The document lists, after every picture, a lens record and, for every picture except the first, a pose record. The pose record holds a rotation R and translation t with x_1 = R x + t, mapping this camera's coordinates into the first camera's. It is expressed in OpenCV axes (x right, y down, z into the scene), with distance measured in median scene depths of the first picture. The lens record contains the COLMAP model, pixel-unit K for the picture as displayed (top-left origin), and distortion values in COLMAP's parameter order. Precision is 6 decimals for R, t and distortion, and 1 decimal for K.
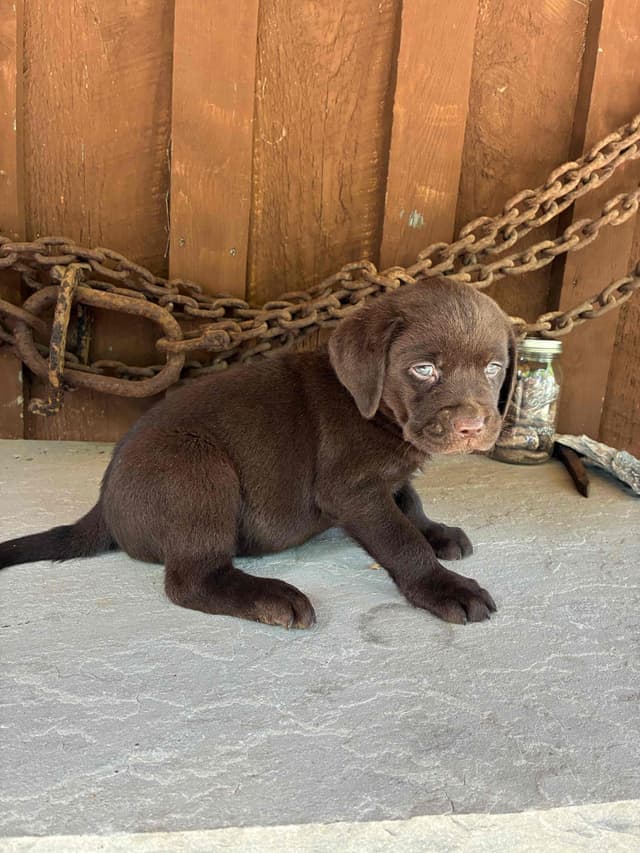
lens RADIAL K [[654.2, 0, 319.5], [0, 654.2, 418.1], [0, 0, 1]] dist [0.042040, -0.063737]
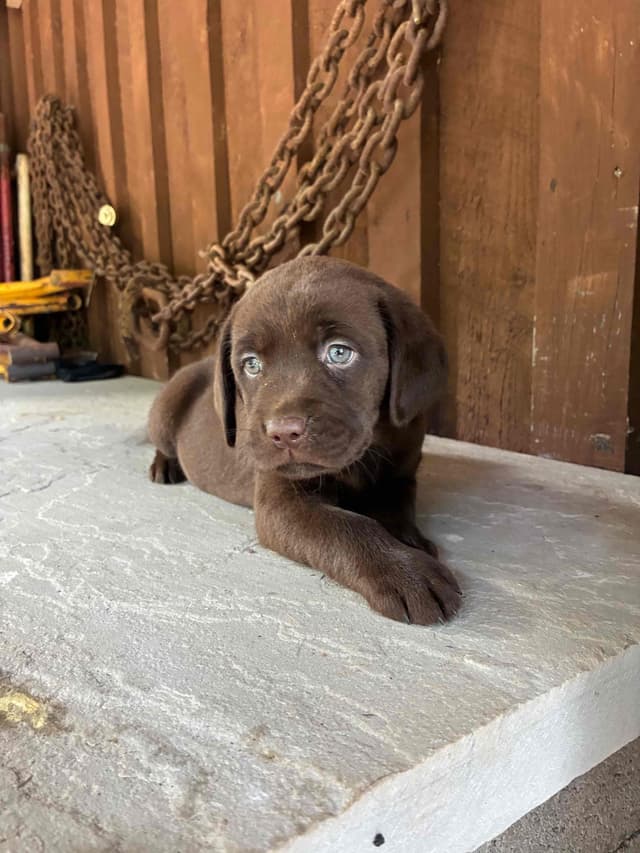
lens RADIAL K [[654.2, 0, 316.8], [0, 654.2, 420.5], [0, 0, 1]] dist [0.042040, -0.063737]
pose [[0.424359, 0.063647, -0.903254, 1.255752], [-0.133979, 0.990960, 0.006882, 0.065396], [0.895527, 0.118097, 0.429050, 0.633579]]
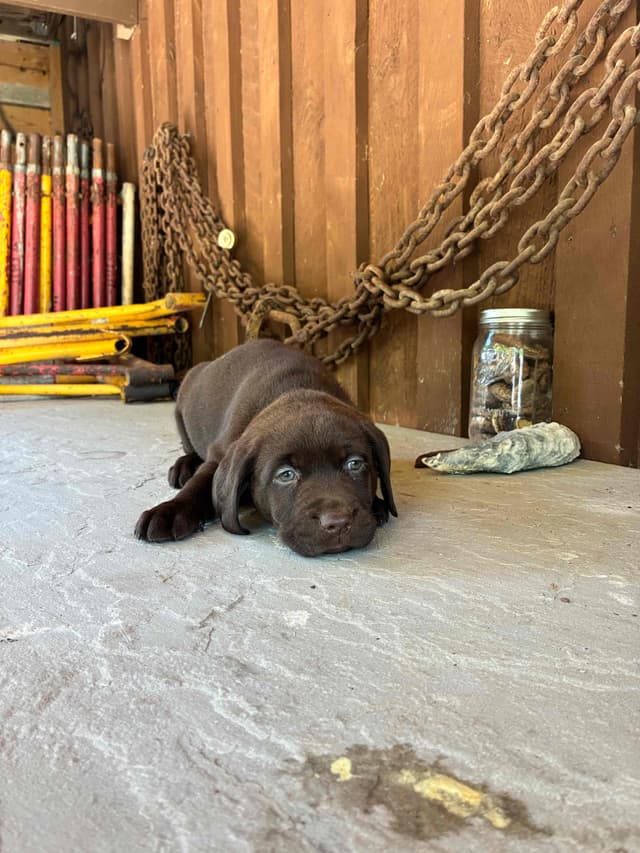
lens RADIAL K [[654.2, 0, 315.5], [0, 654.2, 417.6], [0, 0, 1]] dist [0.042040, -0.063737]
pose [[0.351470, 0.029858, -0.935723, 1.135245], [-0.158992, 0.986876, -0.028229, 0.094010], [0.922600, 0.158694, 0.351604, 0.495343]]
